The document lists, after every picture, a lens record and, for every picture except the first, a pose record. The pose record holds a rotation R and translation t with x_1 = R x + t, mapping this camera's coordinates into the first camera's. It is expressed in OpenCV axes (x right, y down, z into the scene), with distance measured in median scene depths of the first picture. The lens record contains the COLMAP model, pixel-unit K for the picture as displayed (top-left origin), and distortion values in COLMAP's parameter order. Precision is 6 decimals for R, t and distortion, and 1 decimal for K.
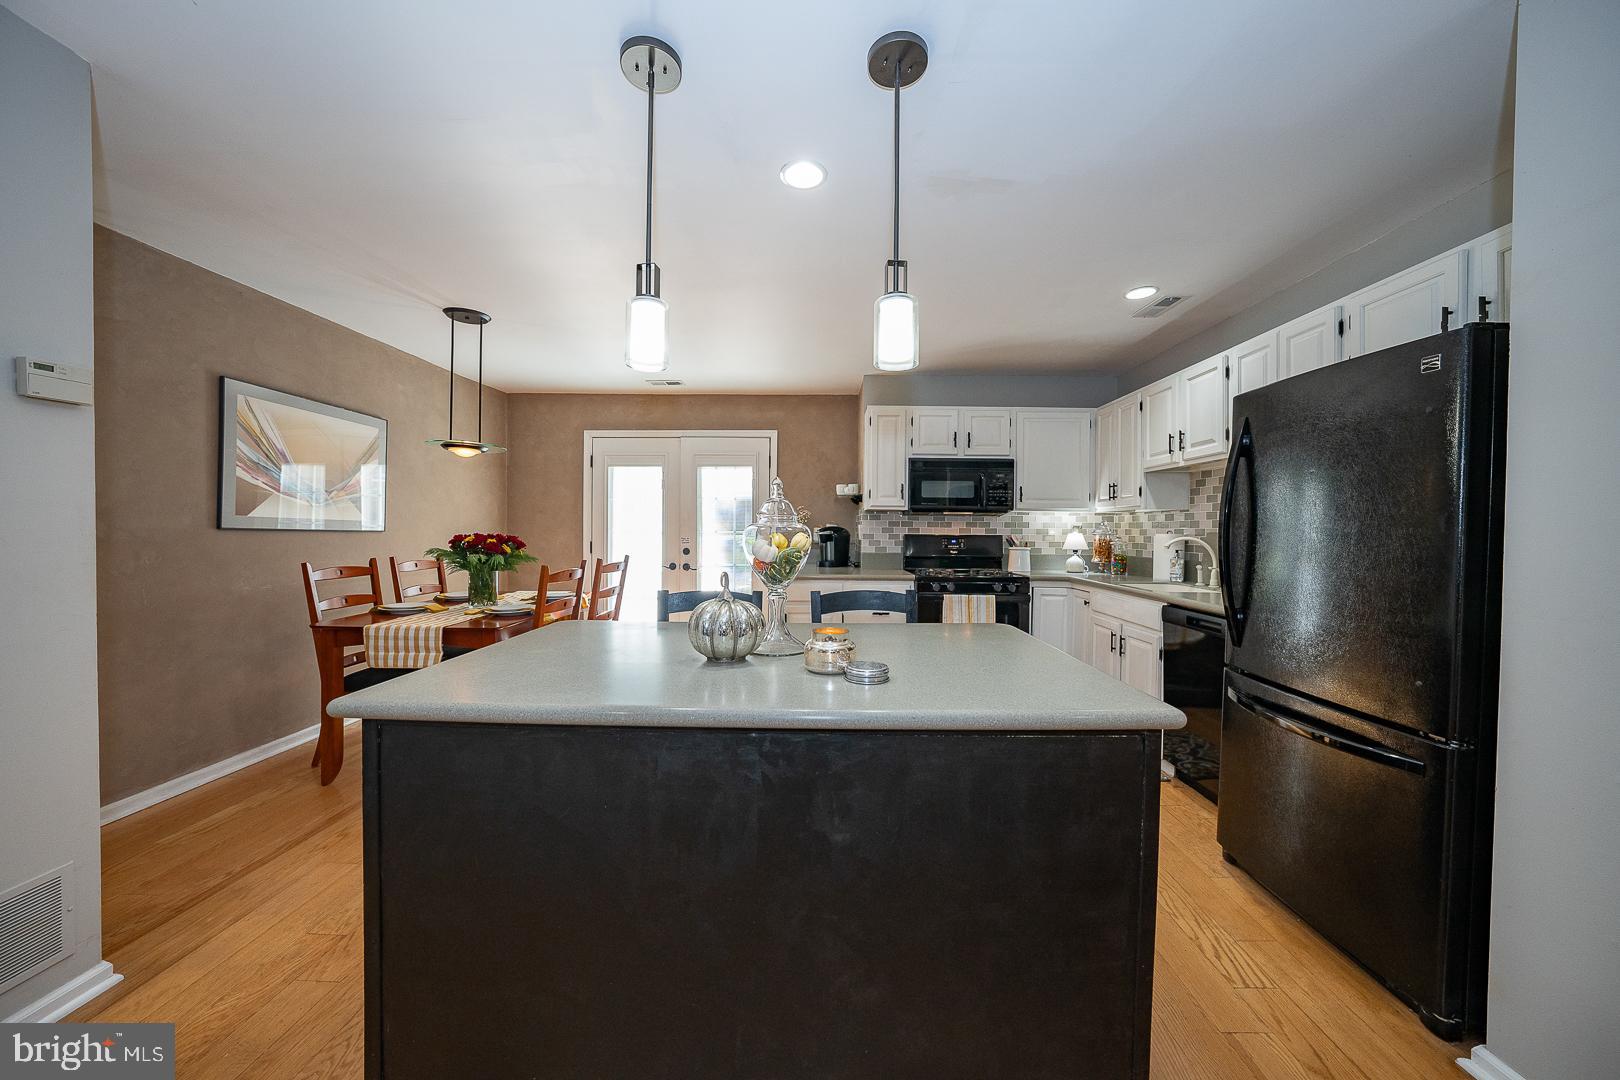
lens RADIAL K [[563.8, 0, 815.1], [0, 563.8, 535.0], [0, 0, 1]] dist [-0.002435, 0.000004]
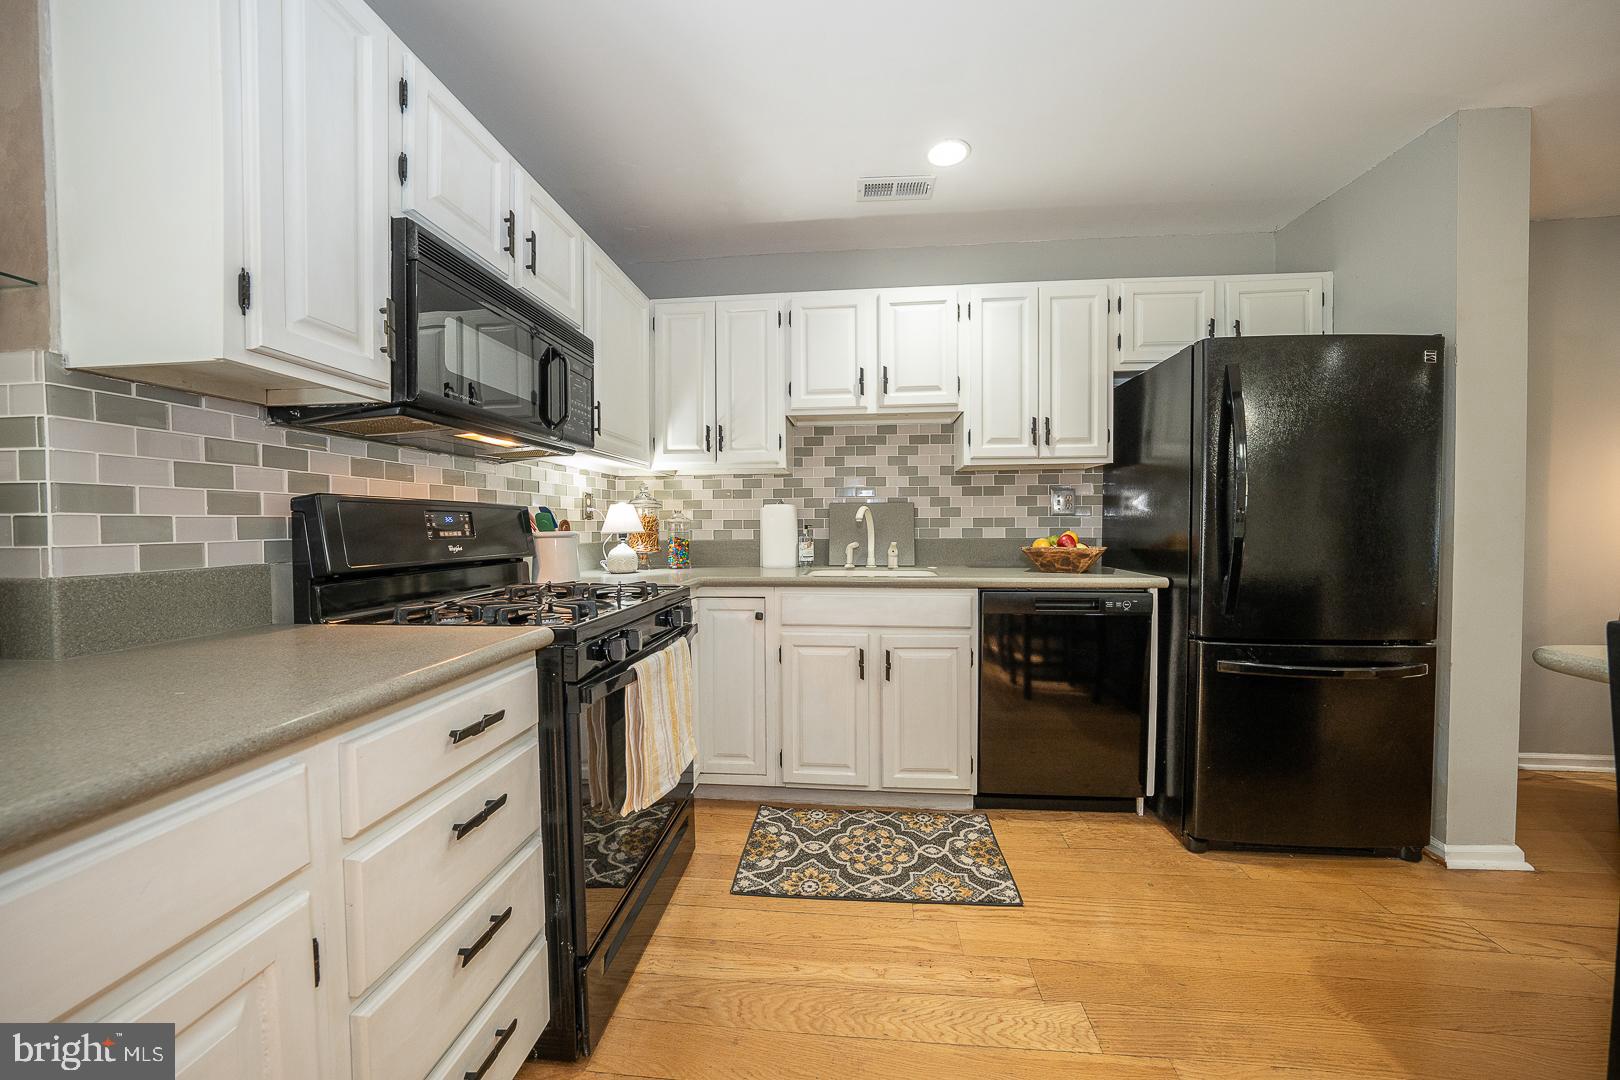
lens RADIAL K [[563.8, 0, 811.9], [0, 563.8, 537.6], [0, 0, 1]] dist [-0.002435, 0.000004]
pose [[0.063726, -0.031370, 0.997474, -0.101787], [0.018115, 0.999378, 0.030272, 0.017073], [-0.997803, 0.016140, 0.064254, 0.800658]]
